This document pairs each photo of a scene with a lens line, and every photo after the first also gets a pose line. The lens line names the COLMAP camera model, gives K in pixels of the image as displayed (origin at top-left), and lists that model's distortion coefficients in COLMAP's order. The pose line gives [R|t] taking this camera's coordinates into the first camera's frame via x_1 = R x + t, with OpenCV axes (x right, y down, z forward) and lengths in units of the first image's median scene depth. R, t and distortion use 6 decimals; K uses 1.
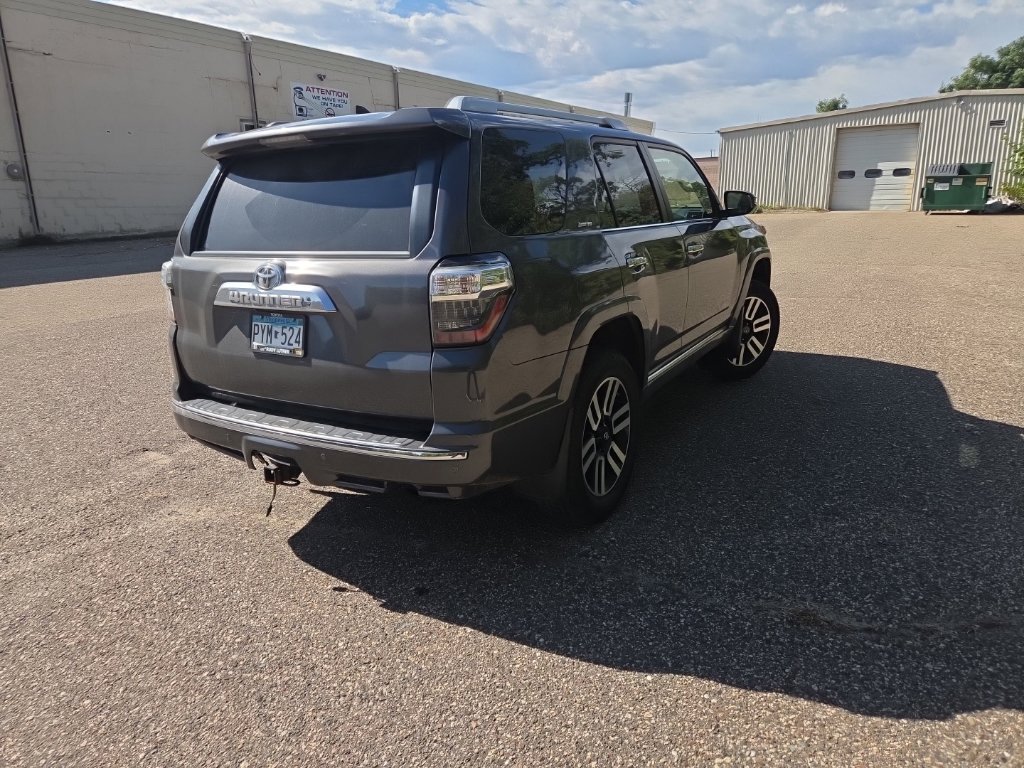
lens RADIAL K [[681.2, 0, 502.3], [0, 681.2, 367.7], [0, 0, 1]] dist [0.068599, -0.051866]
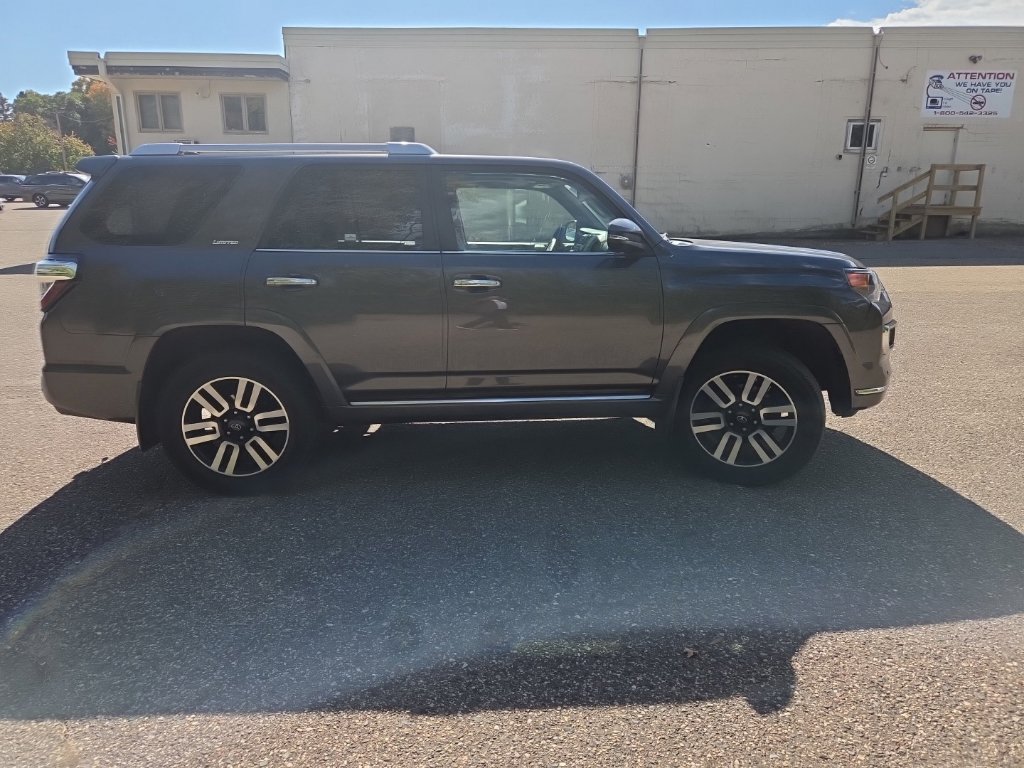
lens RADIAL K [[681.2, 0, 507.4], [0, 681.2, 374.4], [0, 0, 1]] dist [0.068599, -0.051866]
pose [[0.558517, 0.217448, -0.800484, 0.748081], [-0.210991, 0.970530, 0.116426, -0.123471], [0.802210, 0.103869, 0.587937, 0.383043]]
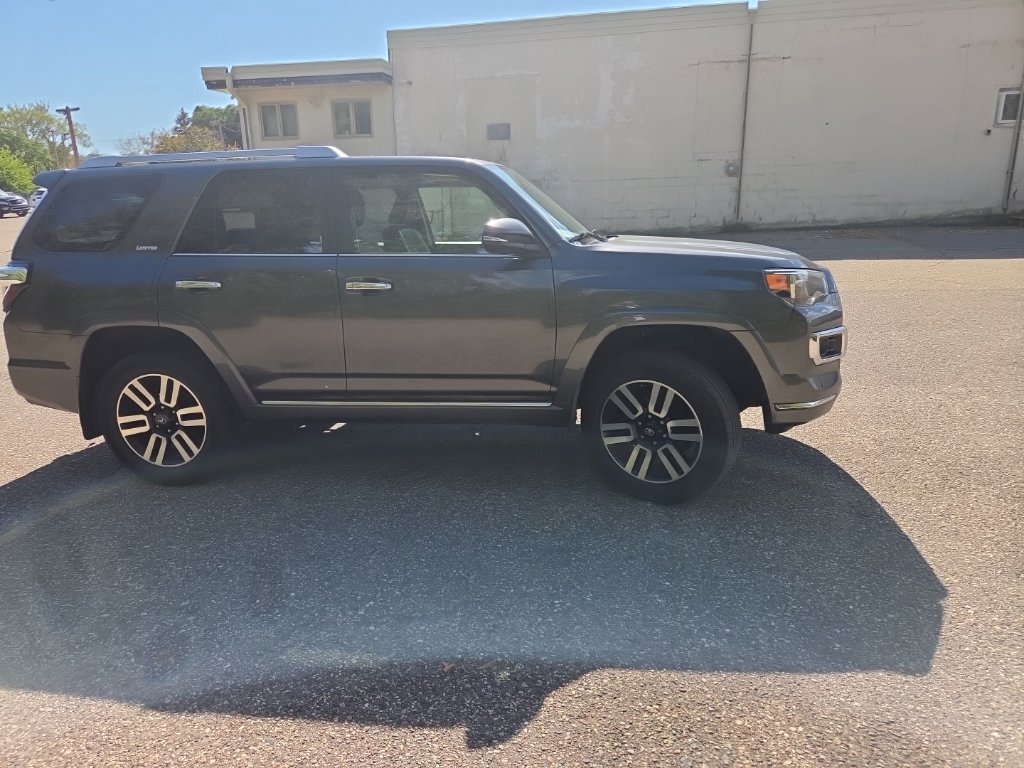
lens RADIAL K [[681.2, 0, 501.1], [0, 681.2, 385.7], [0, 0, 1]] dist [0.068599, -0.051866]
pose [[0.383387, 0.249737, -0.889183, 0.840640], [-0.204901, 0.961756, 0.181773, -0.177707], [0.900572, 0.112505, 0.419896, 0.579466]]
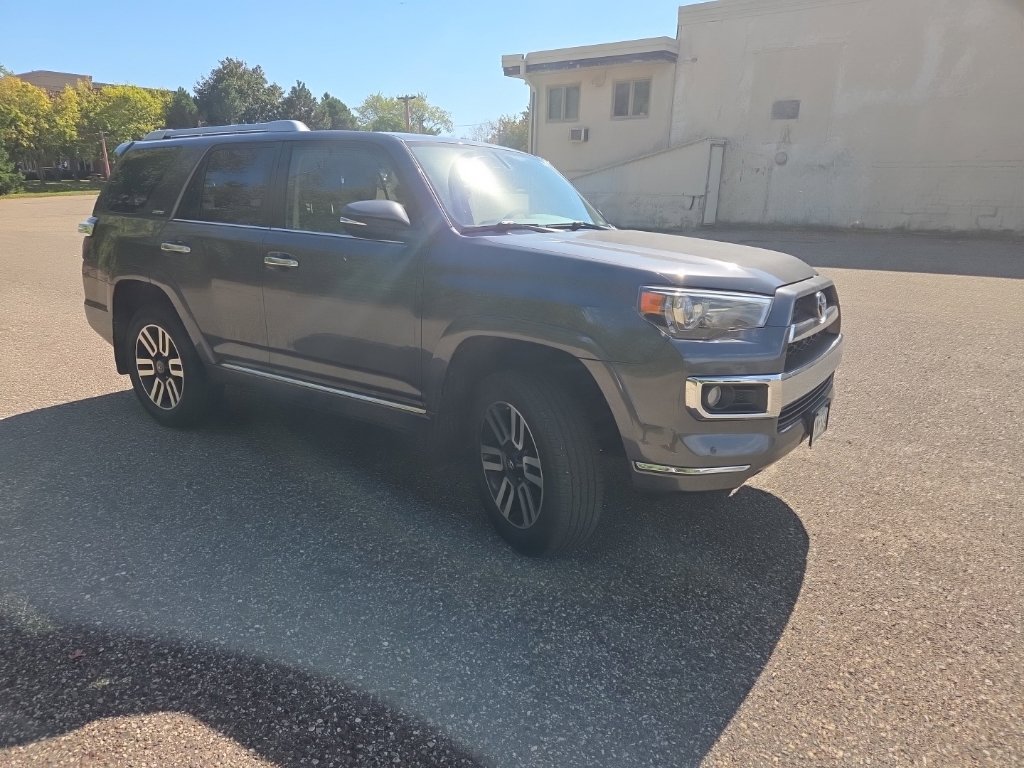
lens RADIAL K [[681.2, 0, 507.0], [0, 681.2, 381.2], [0, 0, 1]] dist [0.068599, -0.051866]
pose [[-0.056375, 0.290499, -0.955213, 0.827449], [-0.251899, 0.921645, 0.295157, -0.263361], [0.966110, 0.257257, 0.021218, 0.940493]]
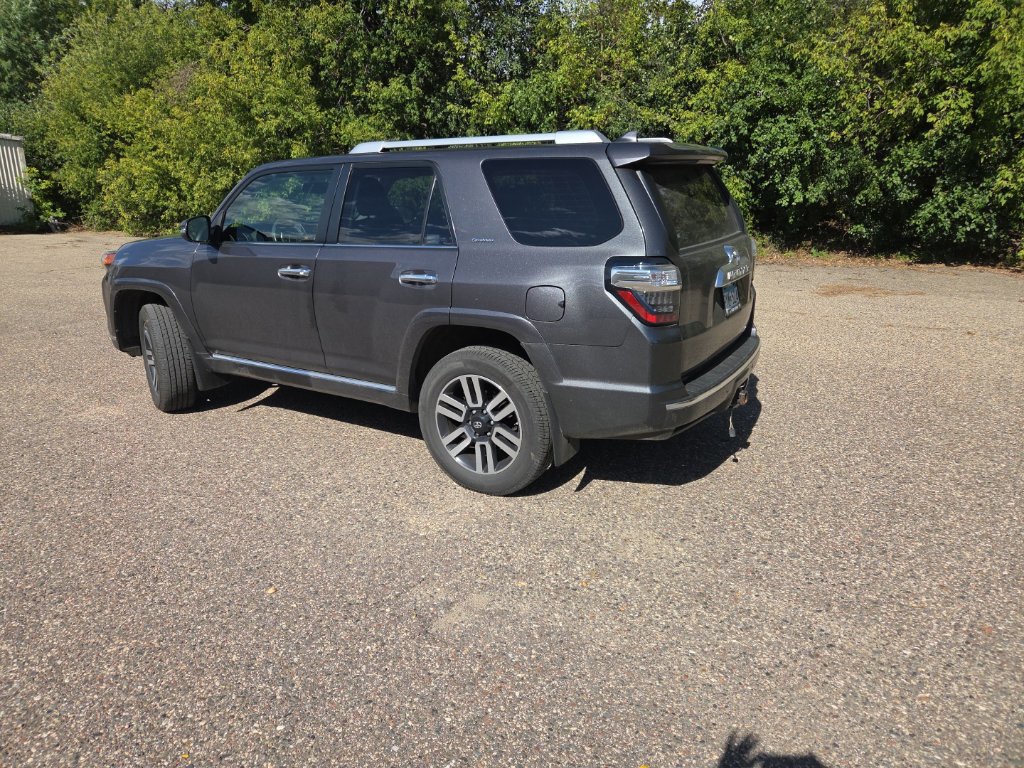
lens RADIAL K [[681.2, 0, 502.0], [0, 681.2, 369.6], [0, 0, 1]] dist [0.068599, -0.051866]
pose [[-0.003963, -0.219816, 0.975533, -0.811339], [0.256670, 0.942635, 0.213446, -0.155268], [-0.966491, 0.251236, 0.052685, 0.667774]]
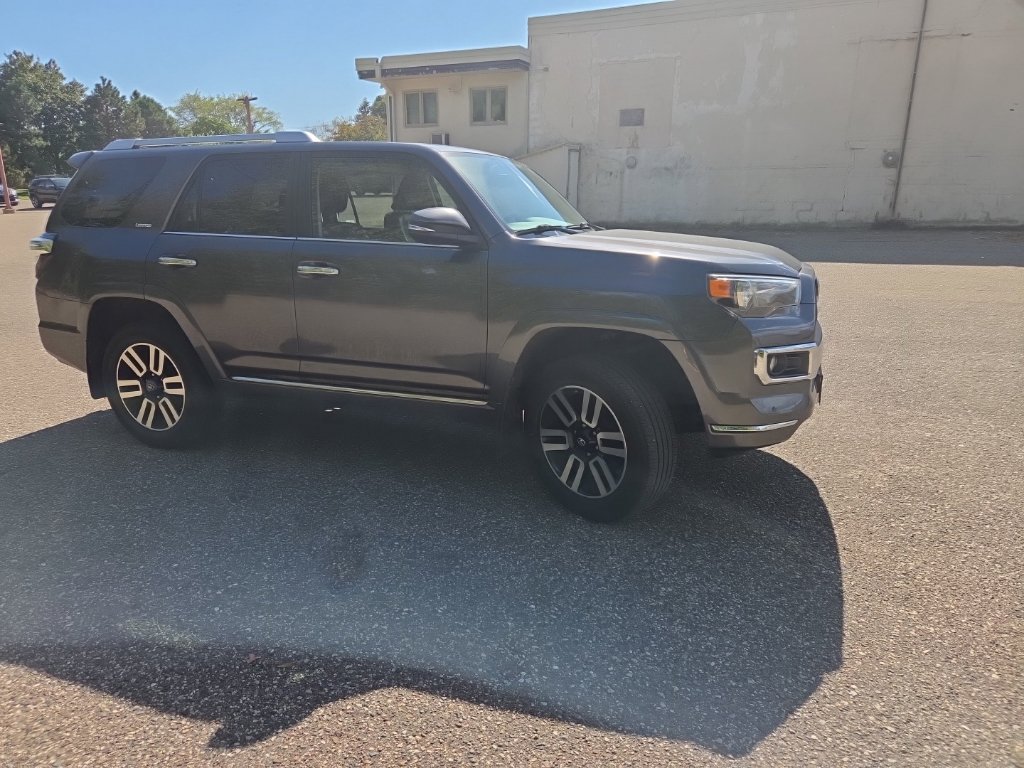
lens RADIAL K [[681.2, 0, 505.7], [0, 681.2, 380.3], [0, 0, 1]] dist [0.068599, -0.051866]
pose [[0.172029, 0.280825, -0.944216, 0.869758], [-0.237328, 0.942087, 0.236953, -0.223054], [0.956076, 0.183326, 0.228715, 0.765647]]
